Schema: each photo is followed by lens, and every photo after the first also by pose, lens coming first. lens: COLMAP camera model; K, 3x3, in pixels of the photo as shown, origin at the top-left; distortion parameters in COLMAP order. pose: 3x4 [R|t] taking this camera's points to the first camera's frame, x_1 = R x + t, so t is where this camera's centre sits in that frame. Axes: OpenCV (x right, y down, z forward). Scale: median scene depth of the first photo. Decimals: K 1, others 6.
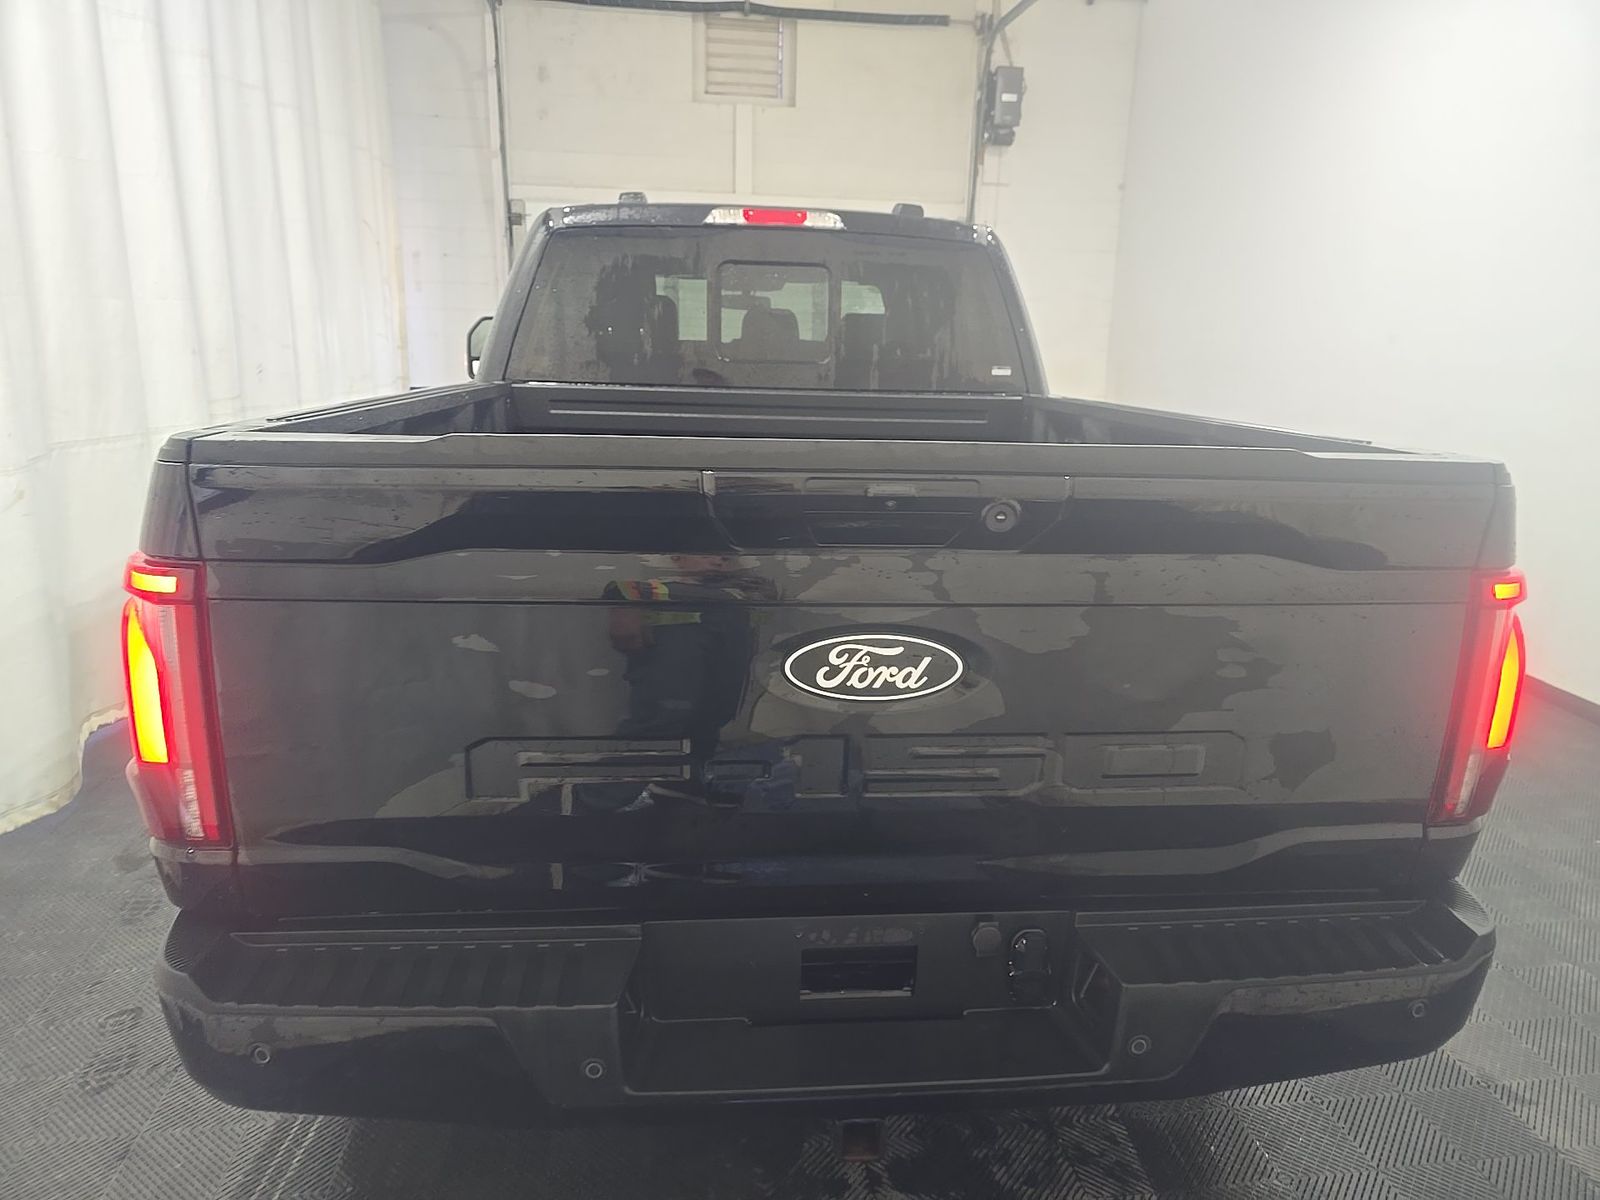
lens RADIAL K [[1067.0, 0, 802.2], [0, 1067.0, 601.7], [0, 0, 1]] dist [0.023724, -0.027429]
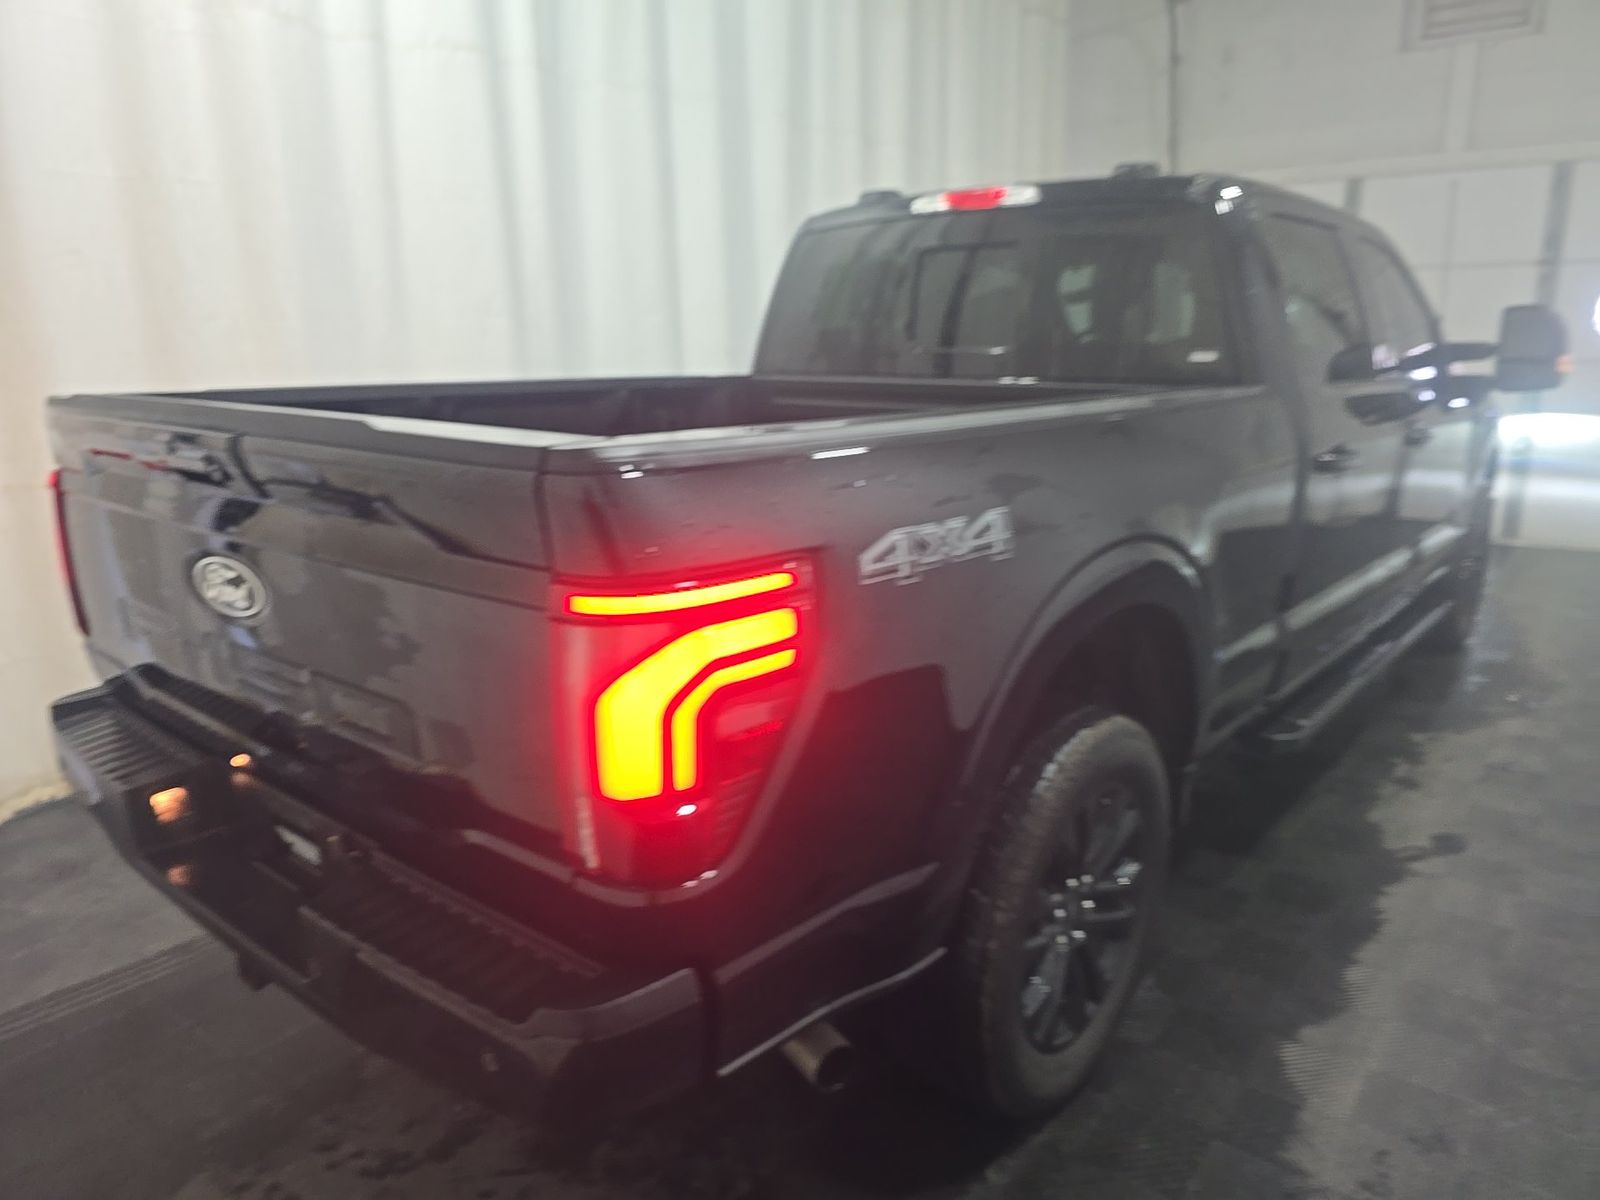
lens RADIAL K [[1067.0, 0, 810.1], [0, 1067.0, 595.2], [0, 0, 1]] dist [0.023724, -0.027429]
pose [[0.712950, 0.139341, -0.687230, 0.572370], [-0.144081, 0.988256, 0.050903, -0.036121], [0.686252, 0.062726, 0.724654, 0.223899]]
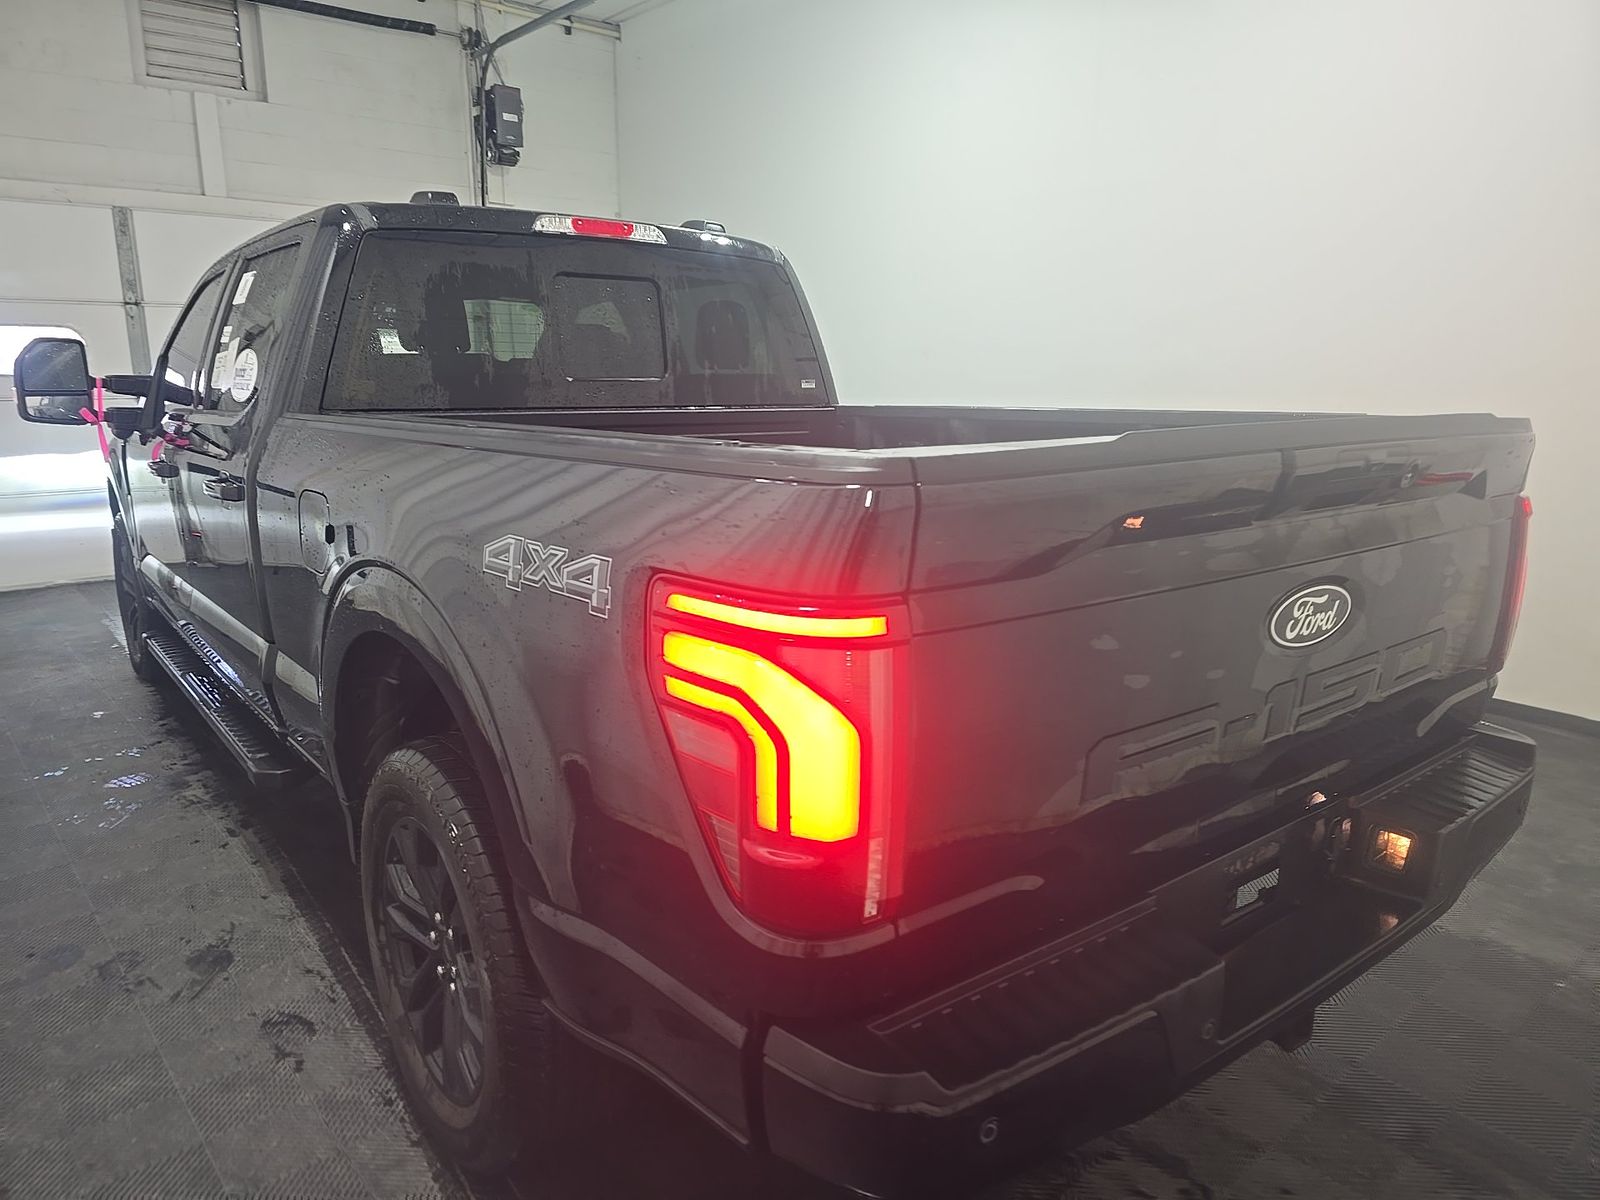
lens RADIAL K [[1067.0, 0, 807.8], [0, 1067.0, 606.9], [0, 0, 1]] dist [0.023724, -0.027429]
pose [[0.842709, -0.136190, 0.520859, -0.407821], [0.145245, 0.989113, 0.023630, -0.022738], [-0.518406, 0.055739, 0.853316, 0.112290]]
